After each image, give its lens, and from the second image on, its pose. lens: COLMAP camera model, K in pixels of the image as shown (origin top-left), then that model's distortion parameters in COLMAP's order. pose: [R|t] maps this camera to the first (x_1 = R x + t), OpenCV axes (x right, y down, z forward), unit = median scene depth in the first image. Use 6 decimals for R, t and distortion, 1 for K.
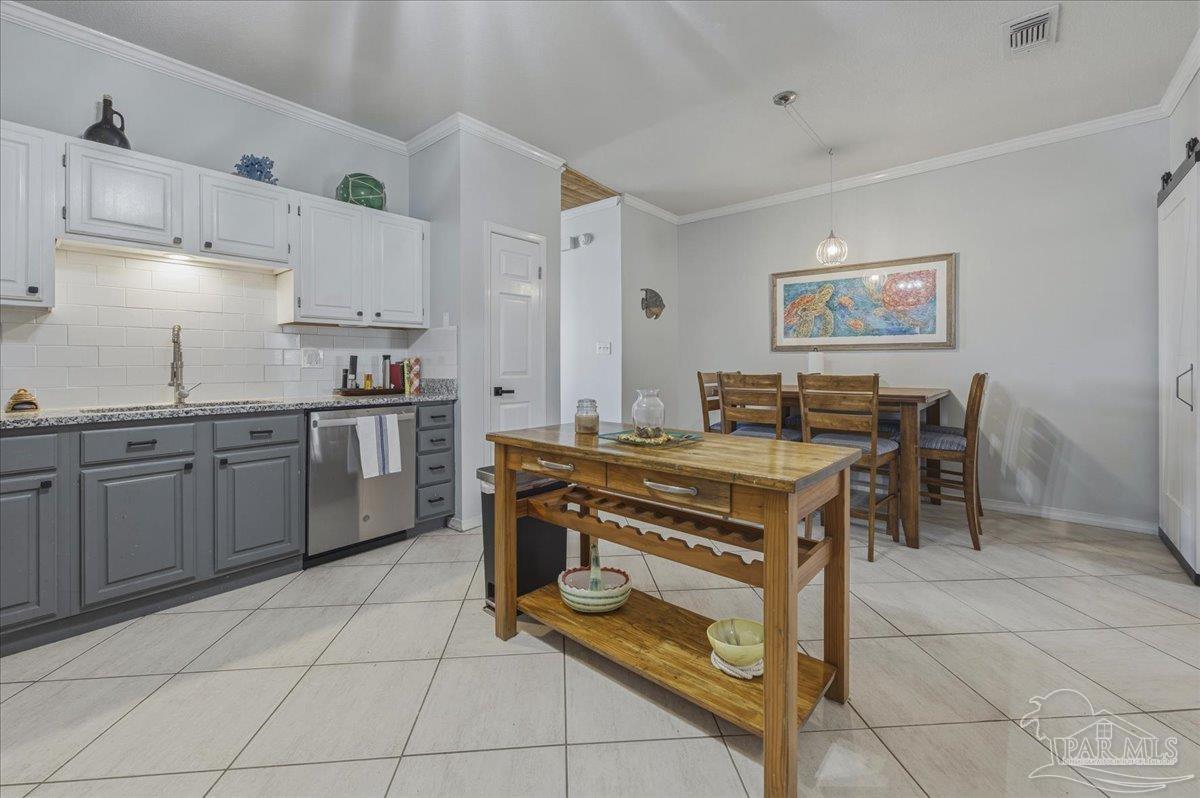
lens RADIAL K [[490.3, 0, 588.9], [0, 490.3, 371.7], [0, 0, 1]] dist [-0.014213, 0.005930]
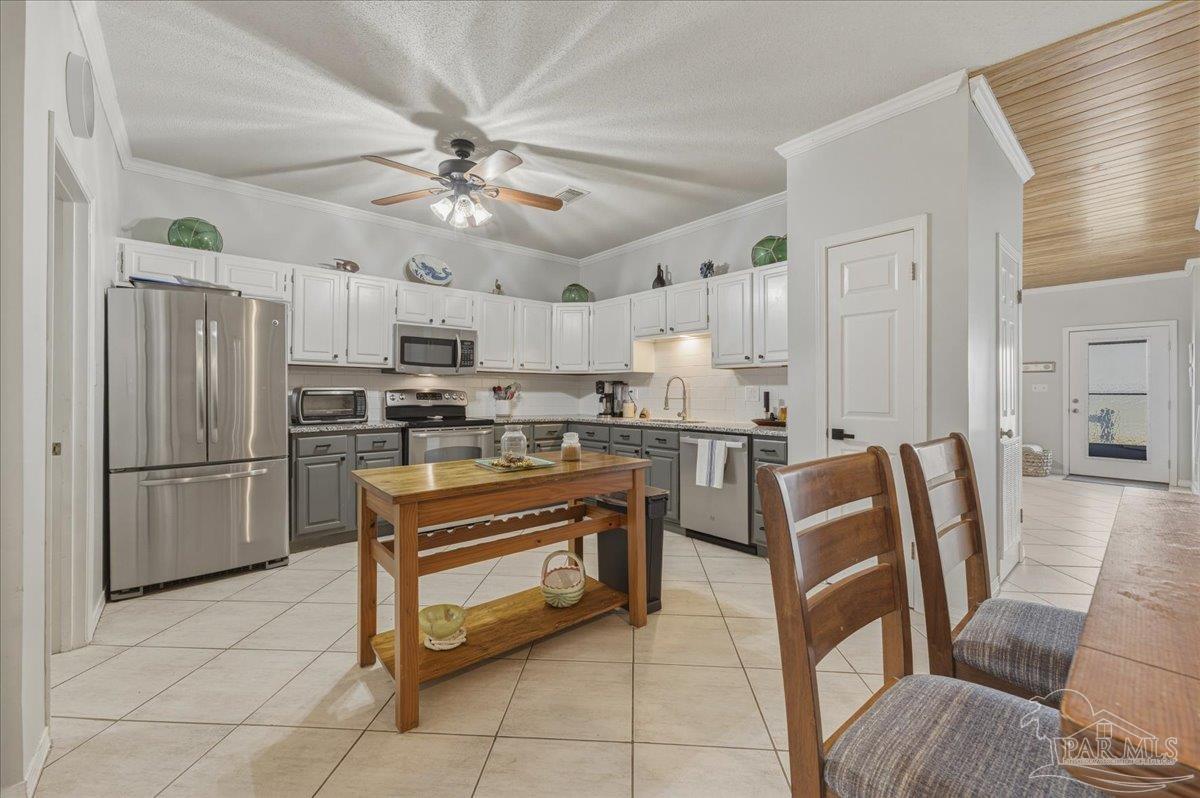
lens RADIAL K [[472.1, 0, 602.4], [0, 472.1, 394.0], [0, 0, 1]] dist [-0.005394, 0.002334]
pose [[-0.120752, 0.007019, -0.992658, 0.799181], [-0.012108, 0.999890, 0.008543, -0.036667], [0.992609, 0.013051, -0.120653, 0.832909]]
